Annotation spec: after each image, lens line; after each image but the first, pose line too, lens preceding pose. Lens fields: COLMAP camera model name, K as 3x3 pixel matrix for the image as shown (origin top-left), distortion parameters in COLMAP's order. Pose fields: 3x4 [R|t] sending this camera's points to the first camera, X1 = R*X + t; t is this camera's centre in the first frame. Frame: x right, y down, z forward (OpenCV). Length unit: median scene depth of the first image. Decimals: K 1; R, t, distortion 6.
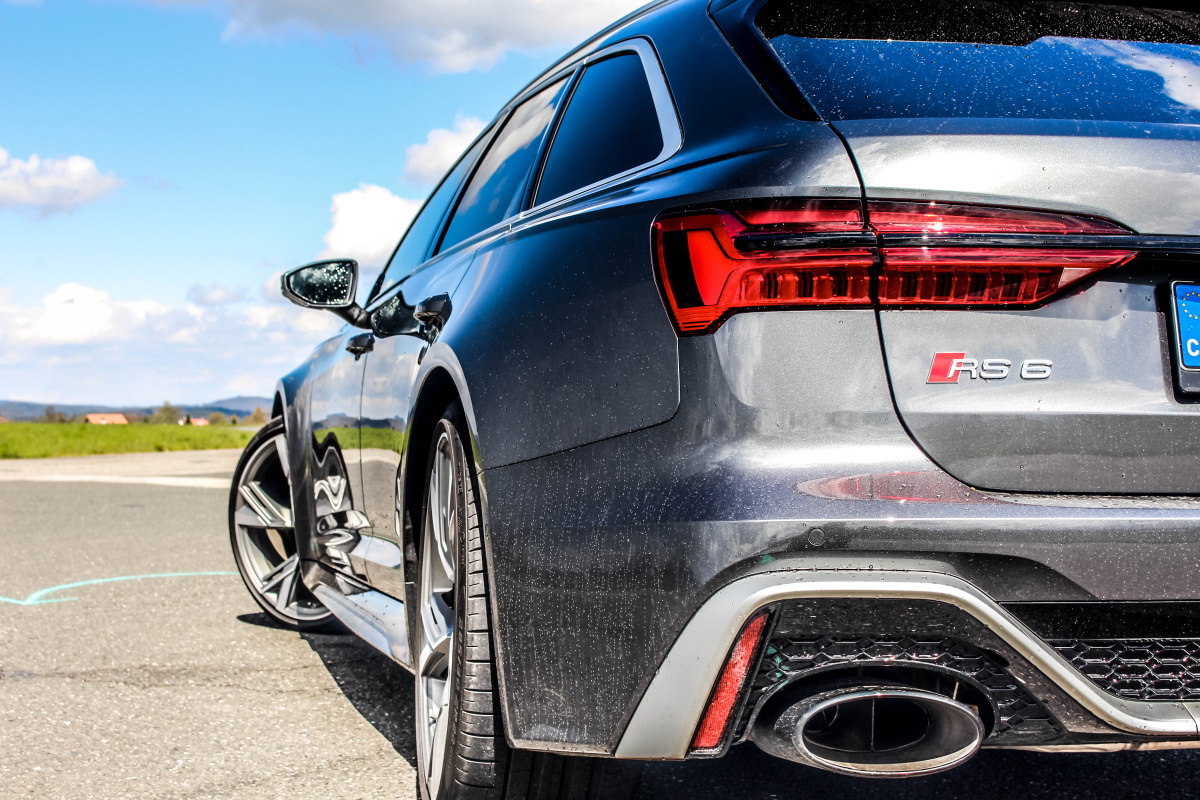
lens RADIAL K [[1781.8, 0, 596.9], [0, 1781.8, 398.7], [0, 0, 1]] dist [-0.040537, 0.000000]
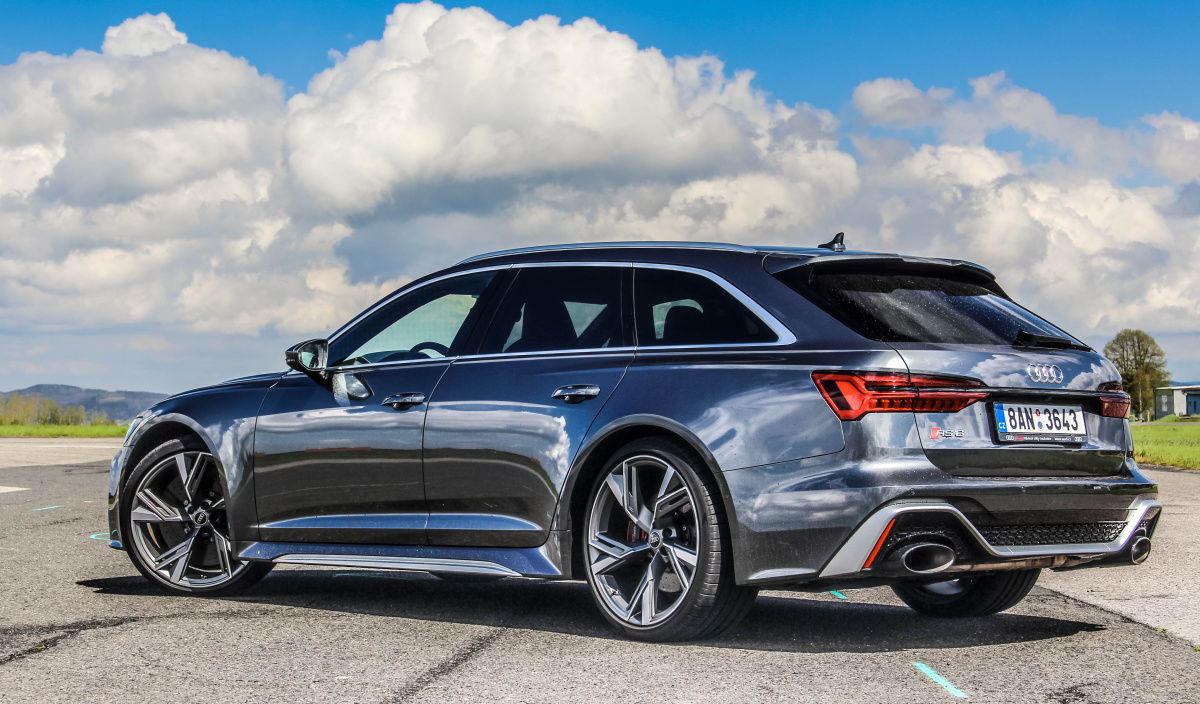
lens RADIAL K [[2638.0, 0, 599.4], [0, 2638.0, 352.7], [0, 0, 1]] dist [0.067264, 0.000000]
pose [[0.867139, 0.011725, 0.497928, -1.962054], [-0.006856, 0.999909, -0.011605, -0.076764], [-0.498019, 0.006649, 0.867141, -1.988246]]
